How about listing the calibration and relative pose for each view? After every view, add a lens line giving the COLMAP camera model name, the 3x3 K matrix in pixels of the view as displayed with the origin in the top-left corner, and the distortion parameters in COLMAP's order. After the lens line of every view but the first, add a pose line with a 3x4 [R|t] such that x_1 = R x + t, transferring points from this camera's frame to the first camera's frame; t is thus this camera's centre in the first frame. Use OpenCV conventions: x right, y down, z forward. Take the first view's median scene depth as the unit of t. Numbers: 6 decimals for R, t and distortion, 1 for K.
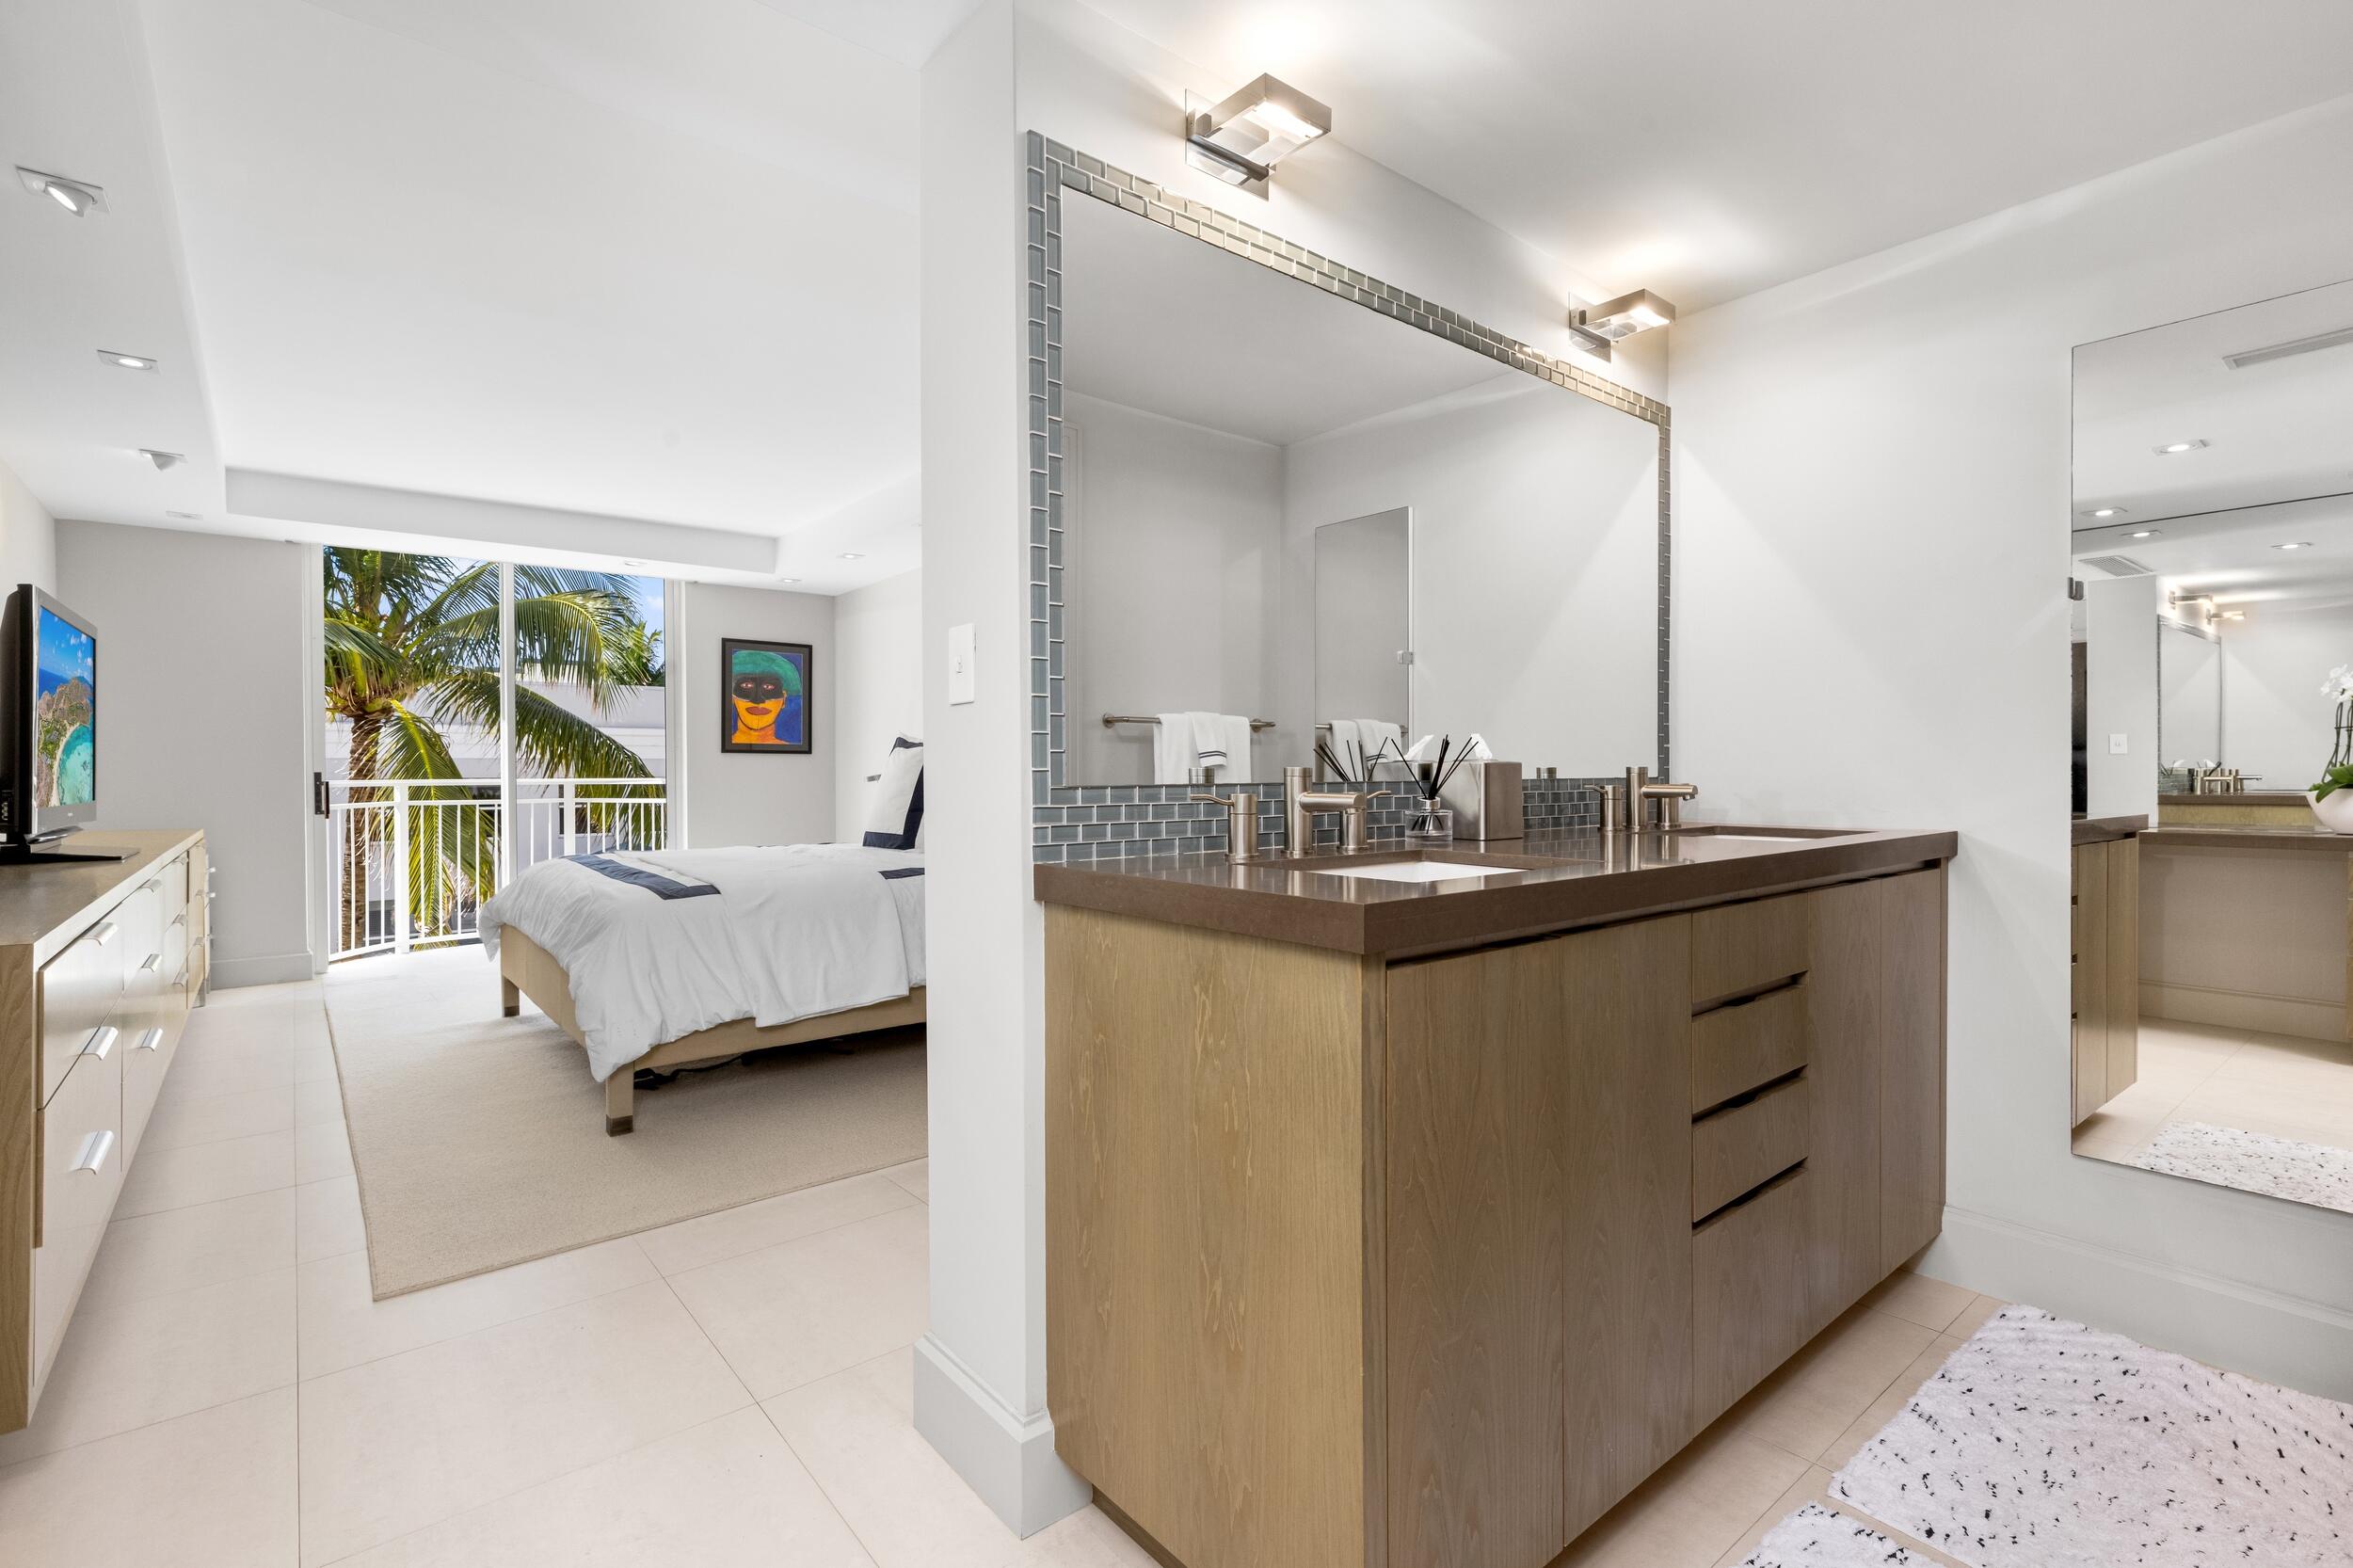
lens RADIAL K [[1062.1, 0, 1169.7], [0, 1062.1, 774.3], [0, 0, 1]] dist [0.003187, -0.000660]
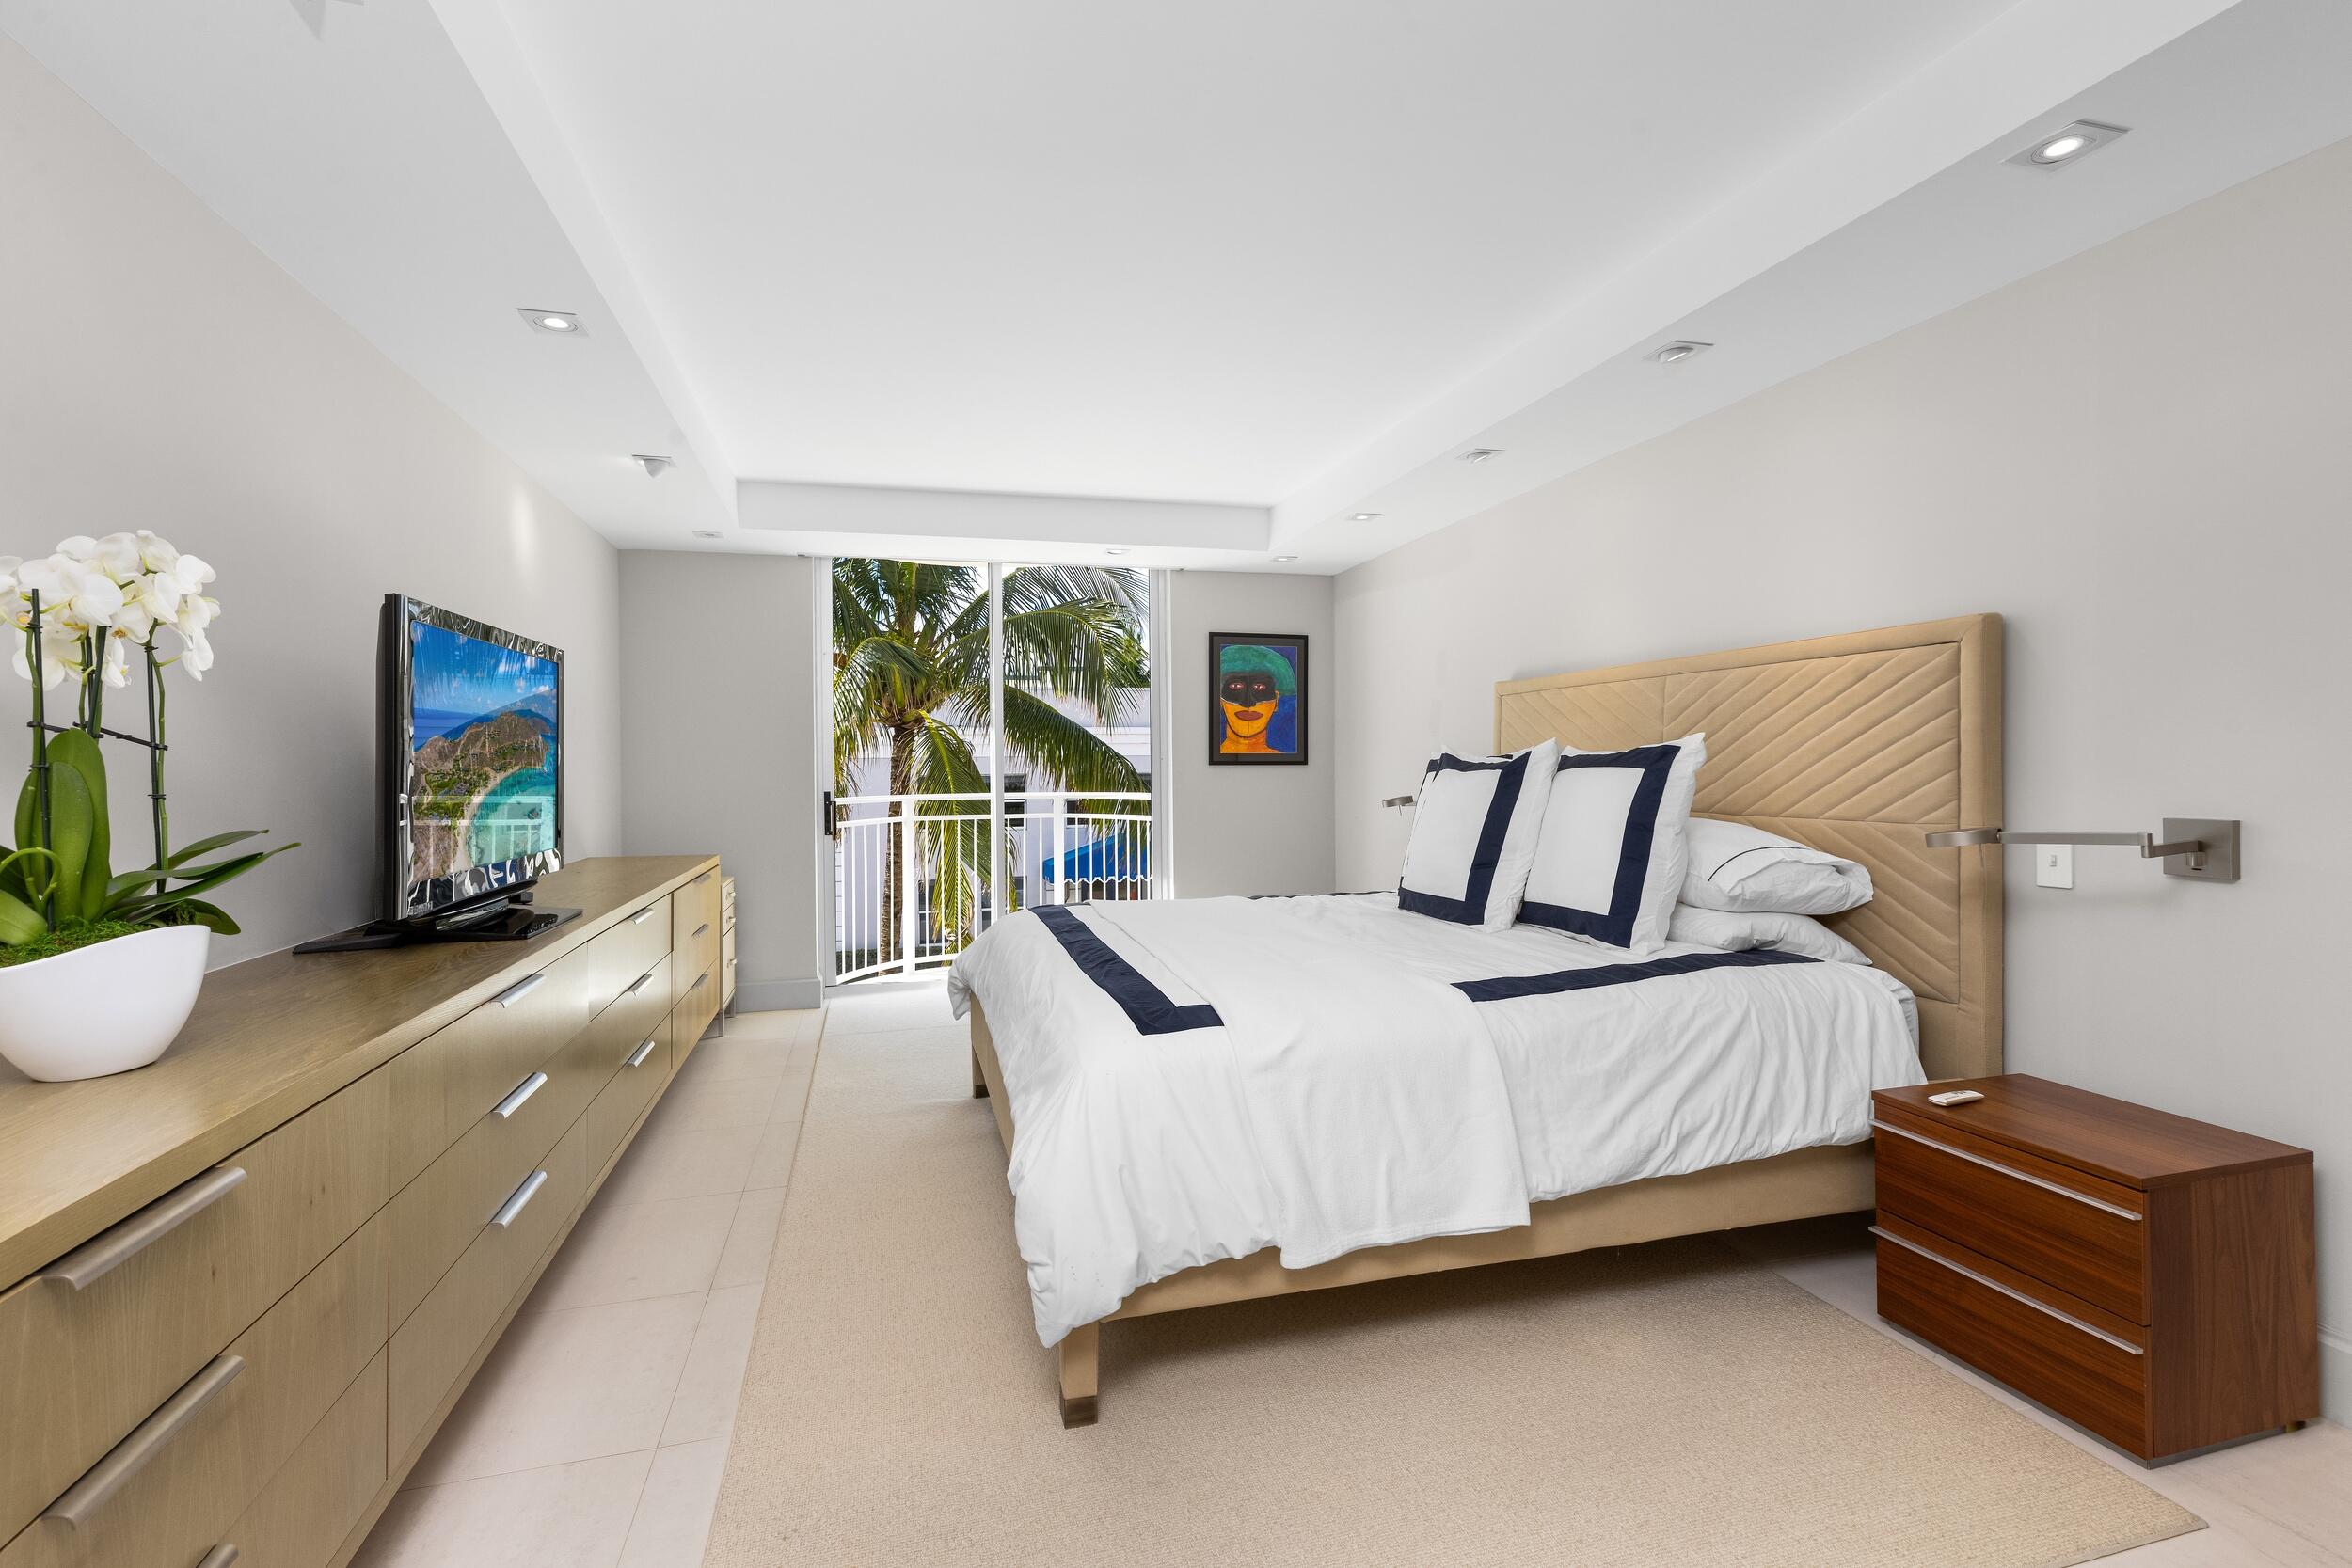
lens RADIAL K [[1061.5, 0, 1176.3], [0, 1061.5, 774.4], [0, 0, 1]] dist [0.003187, -0.000660]
pose [[0.912043, -0.000172, -0.410094, -0.089883], [0.003584, 0.999965, 0.007552, -0.018954], [0.410078, -0.008357, 0.912012, 0.196843]]
